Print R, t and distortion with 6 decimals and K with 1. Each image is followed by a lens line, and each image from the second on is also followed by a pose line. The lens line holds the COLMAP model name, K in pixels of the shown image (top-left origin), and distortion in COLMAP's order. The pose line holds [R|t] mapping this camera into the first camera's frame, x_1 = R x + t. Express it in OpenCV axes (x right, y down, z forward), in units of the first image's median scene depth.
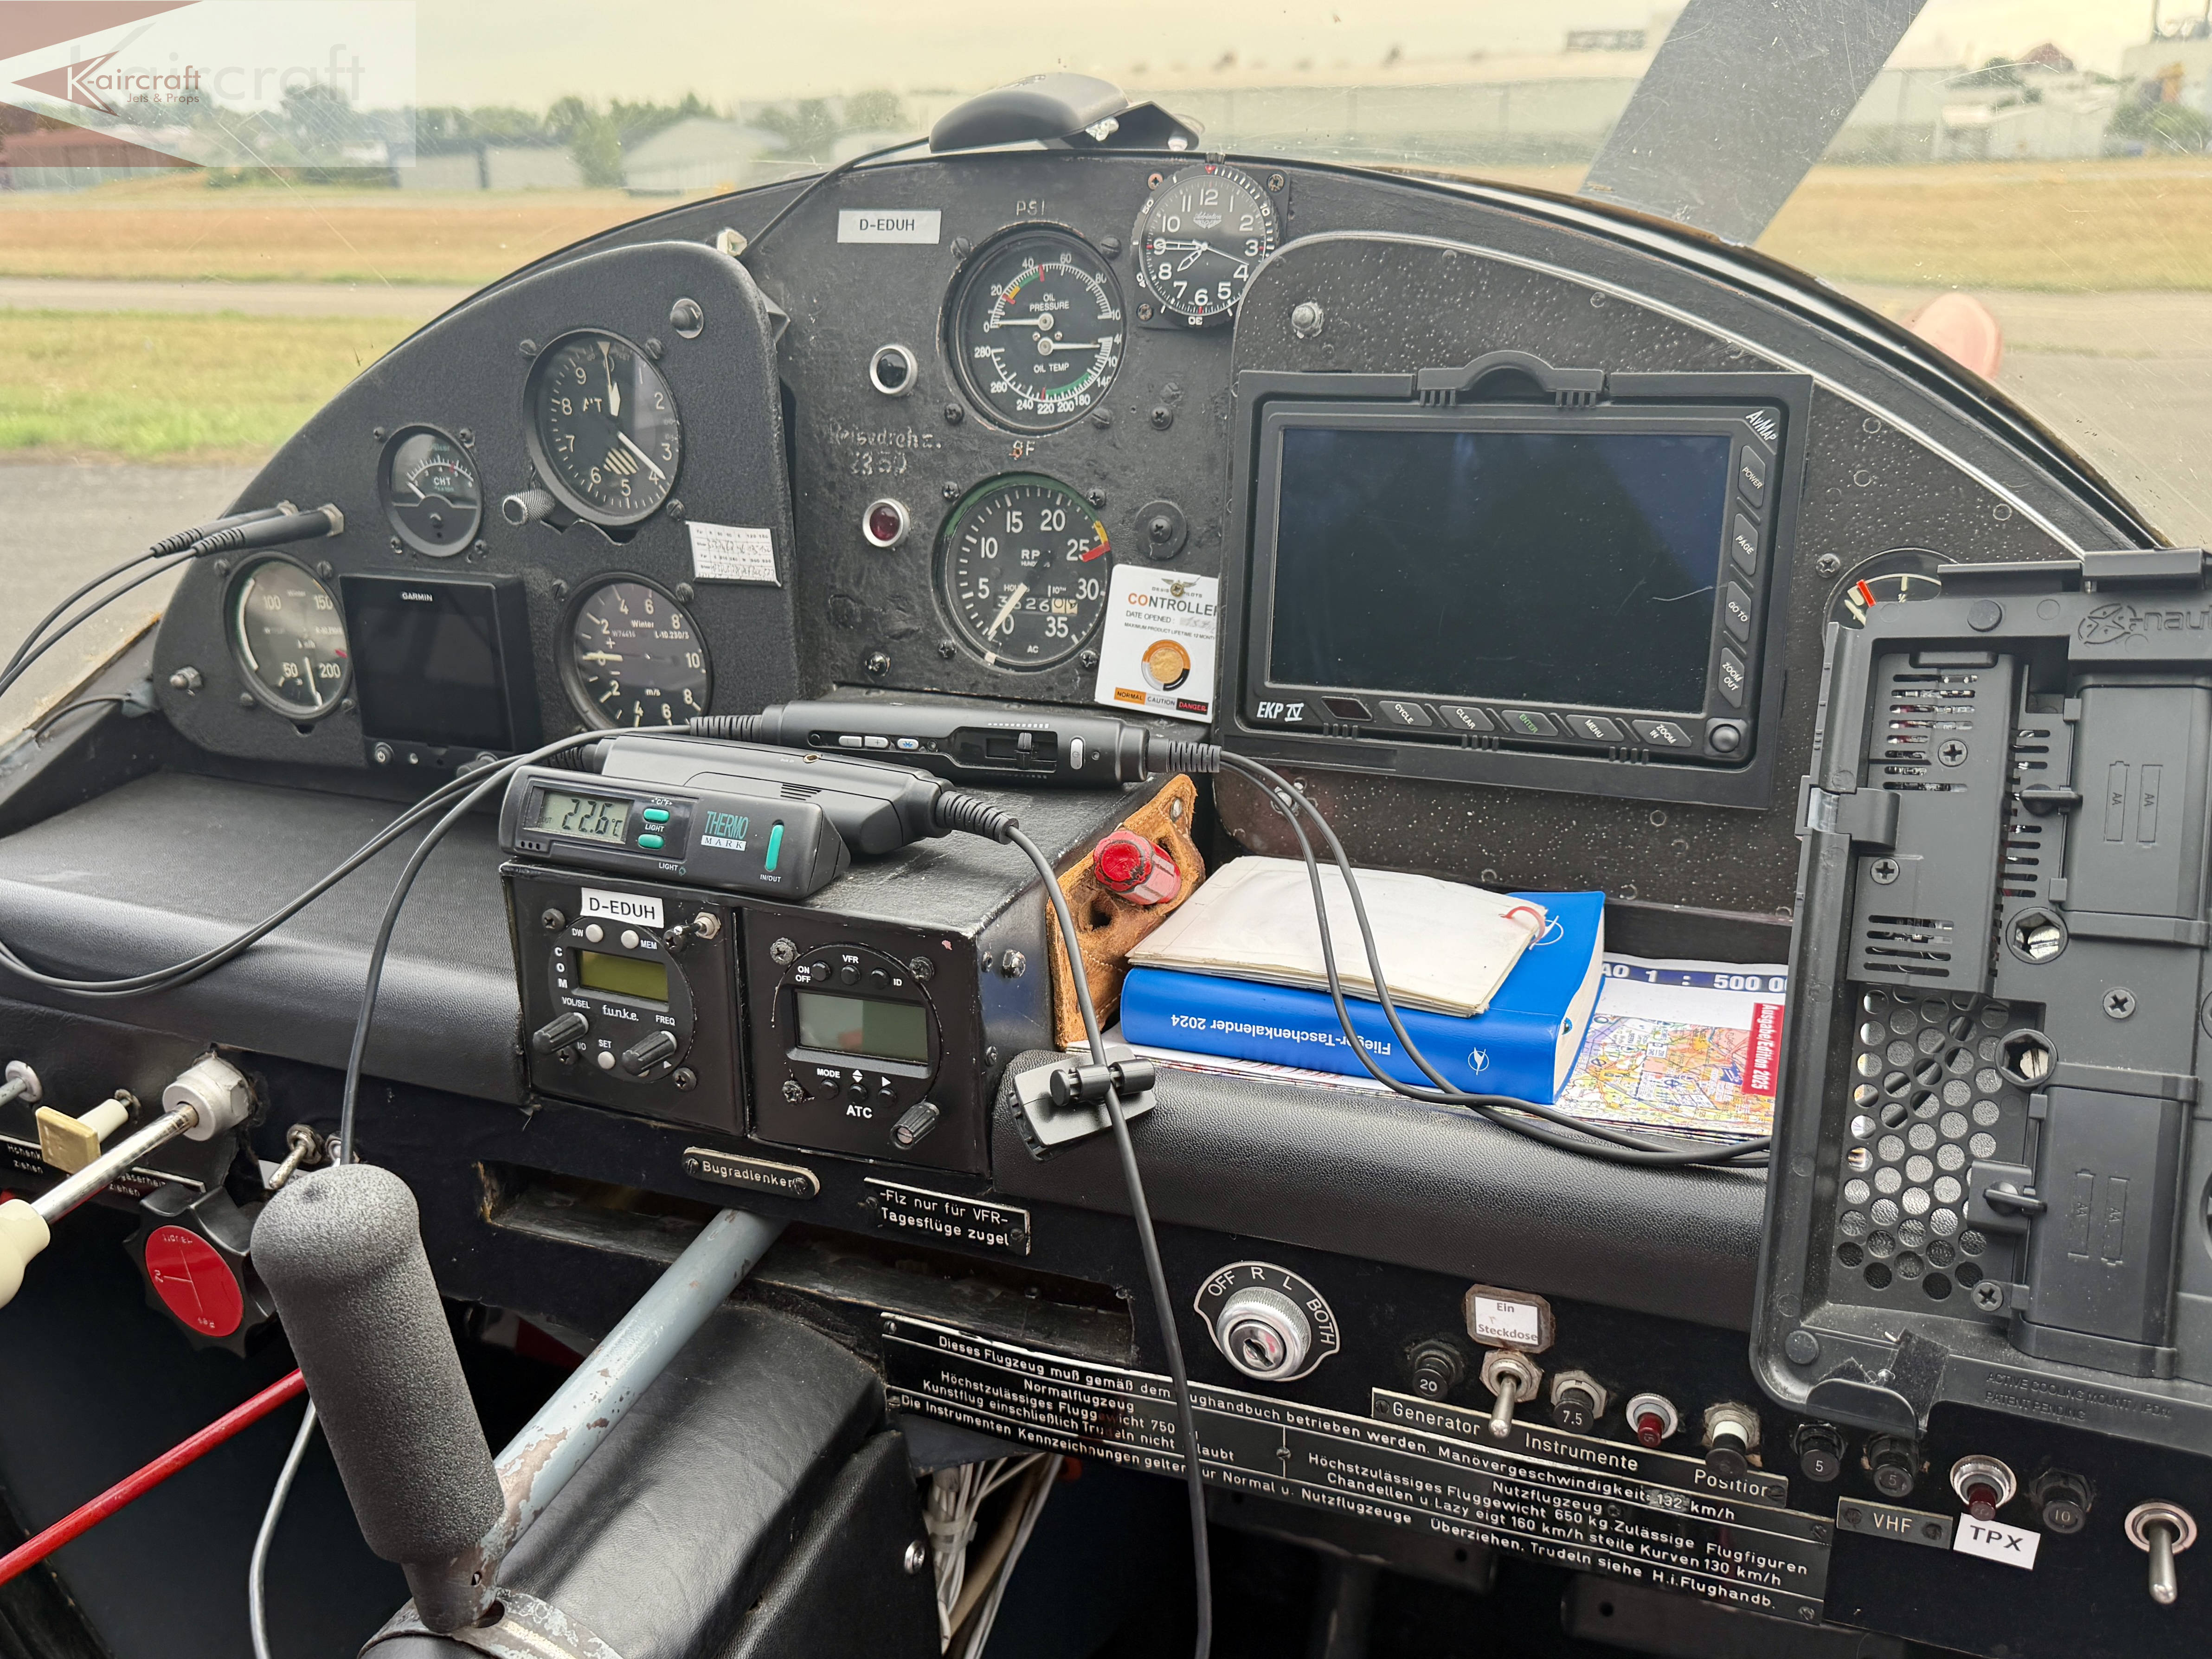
lens RADIAL K [[1905.3, 0, 1106.3], [0, 1905.3, 810.2], [0, 0, 1]] dist [0.204678, -0.442893]
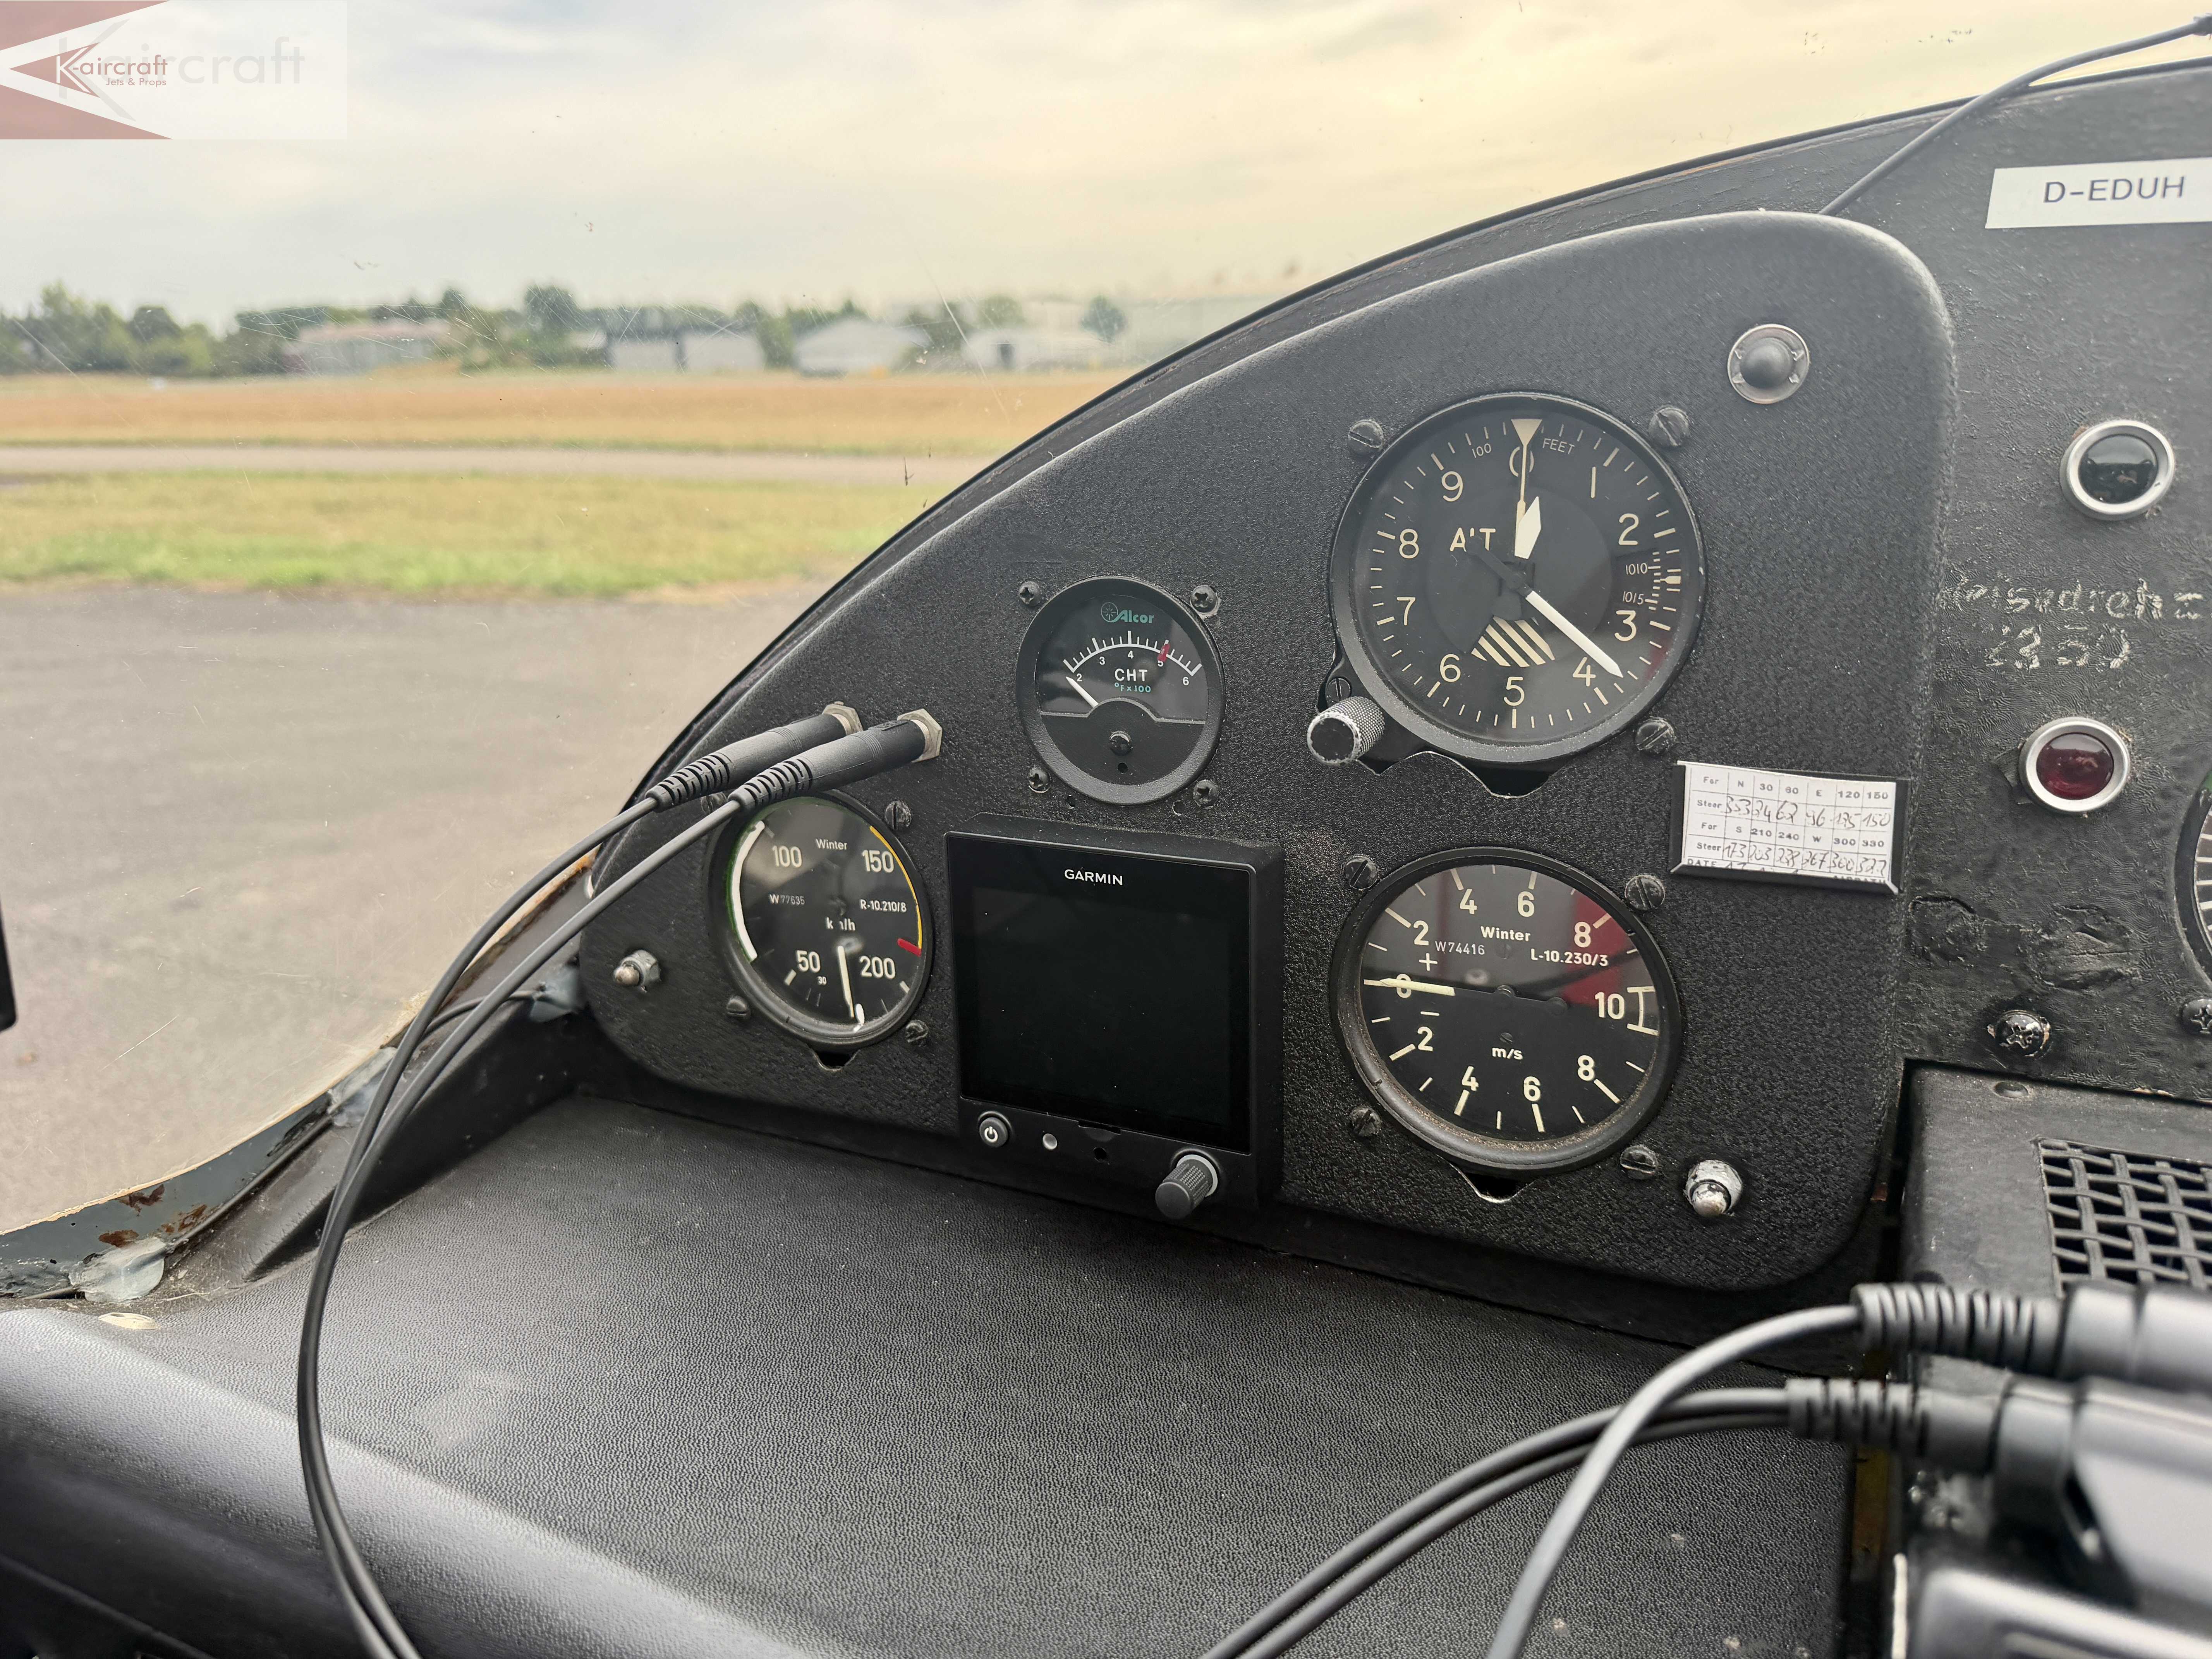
lens RADIAL K [[1566.1, 0, 1106.0], [0, 1566.1, 829.5], [0, 0, 1]] dist [0.105649, -0.149294]
pose [[0.999480, 0.012875, -0.029551, -0.376494], [-0.013891, 0.999310, -0.034440, -0.120628], [0.029087, 0.034833, 0.998970, 0.603422]]
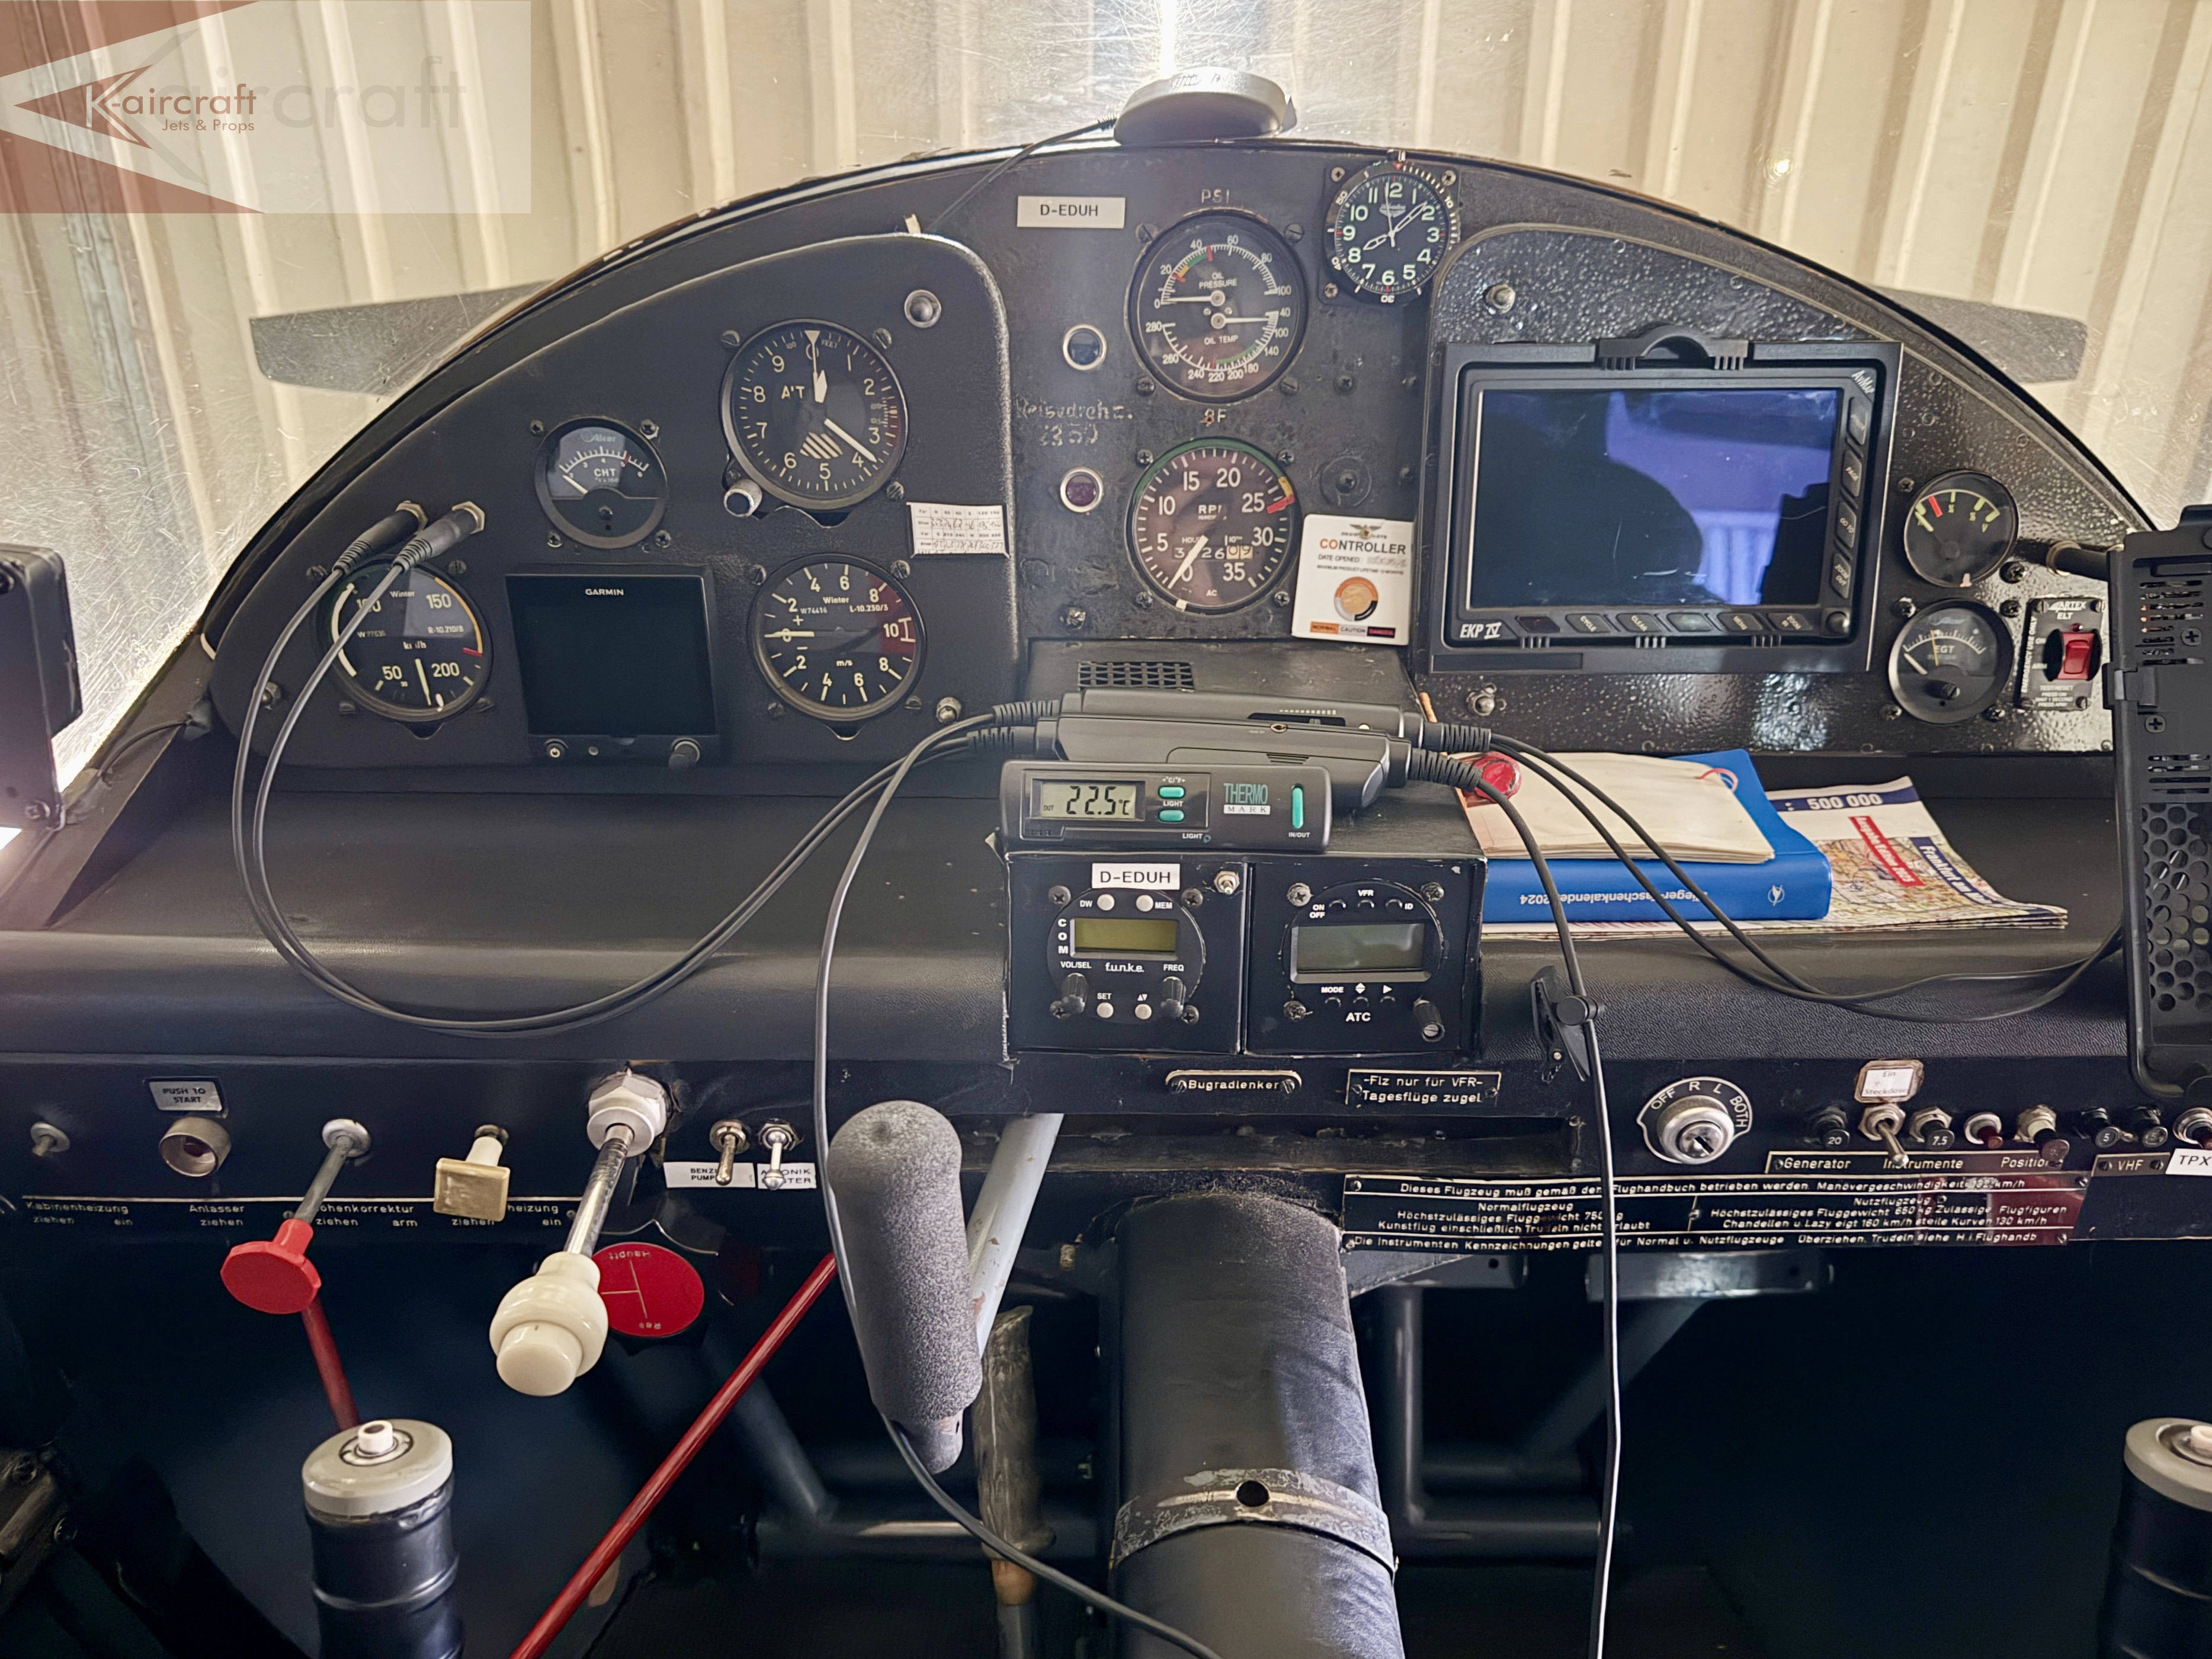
lens RADIAL K [[1733.1, 0, 1106.0], [0, 1733.1, 829.5], [0, 0, 1]] dist [0.193657, -0.412238]
pose [[0.920261, -0.140507, 0.365208, -0.519311], [0.099747, 0.986710, 0.128274, -0.088851], [-0.378378, -0.081617, 0.922046, 0.059878]]
